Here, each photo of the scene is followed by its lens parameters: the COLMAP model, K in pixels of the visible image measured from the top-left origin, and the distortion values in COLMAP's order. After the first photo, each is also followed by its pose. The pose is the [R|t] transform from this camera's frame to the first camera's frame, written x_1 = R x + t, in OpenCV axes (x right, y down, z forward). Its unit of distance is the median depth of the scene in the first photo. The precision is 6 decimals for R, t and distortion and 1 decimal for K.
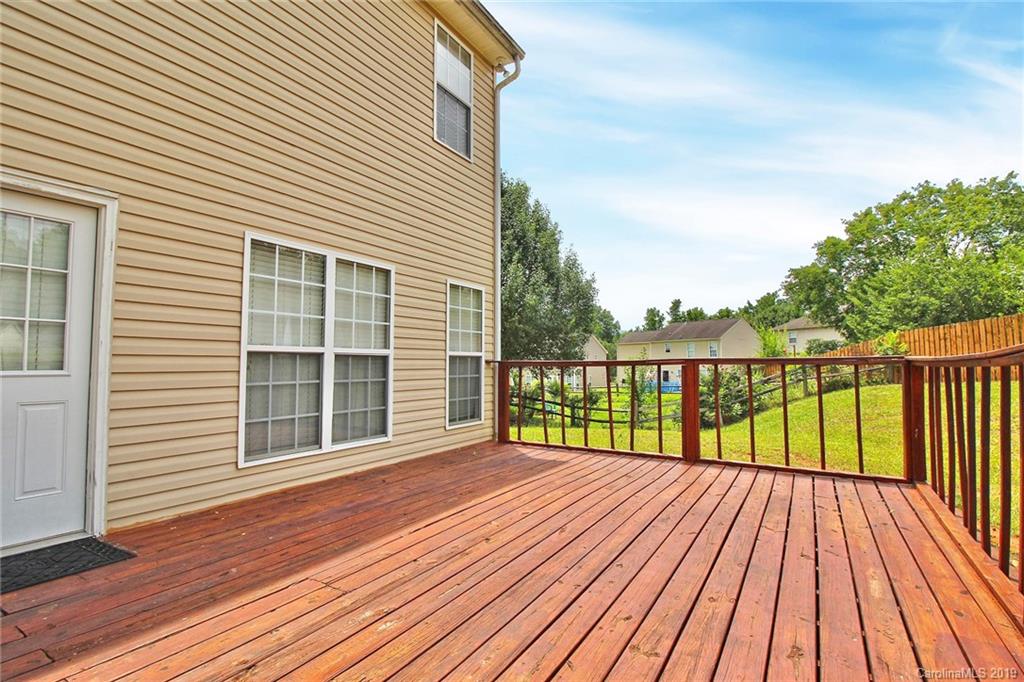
lens RADIAL K [[471.4, 0, 517.2], [0, 471.4, 339.0], [0, 0, 1]] dist [-0.034542, -0.000359]
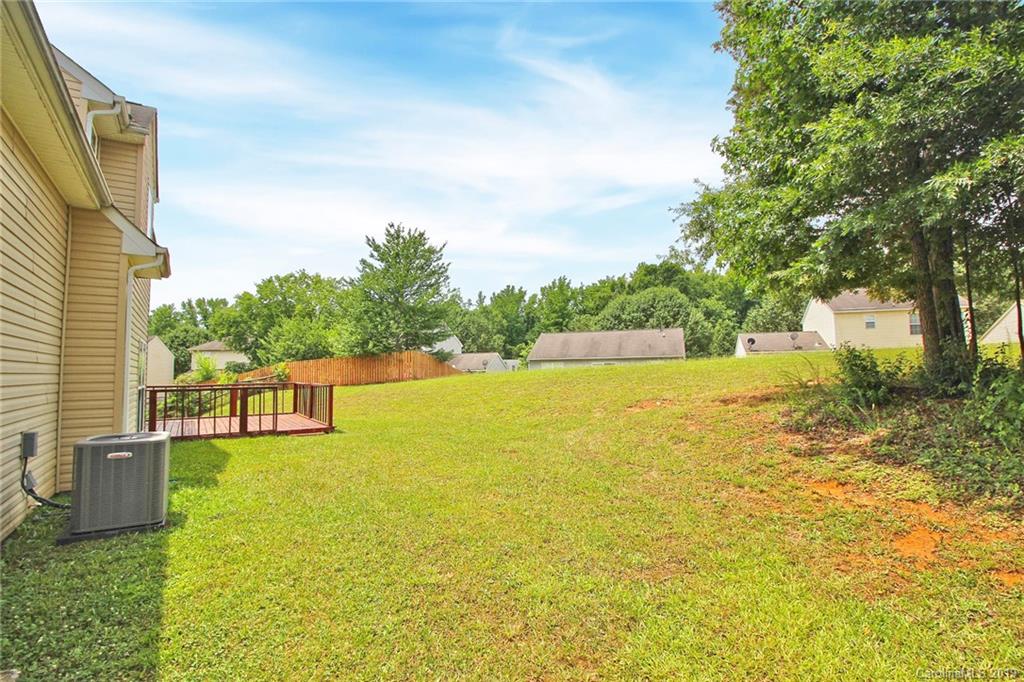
lens RADIAL K [[471.4, 0, 517.2], [0, 471.4, 339.0], [0, 0, 1]] dist [-0.034542, -0.000359]
pose [[0.391322, 0.052686, 0.918744, -0.362553], [-0.032057, 0.998534, -0.043608, -0.038073], [-0.919695, -0.012387, 0.392438, -0.400150]]
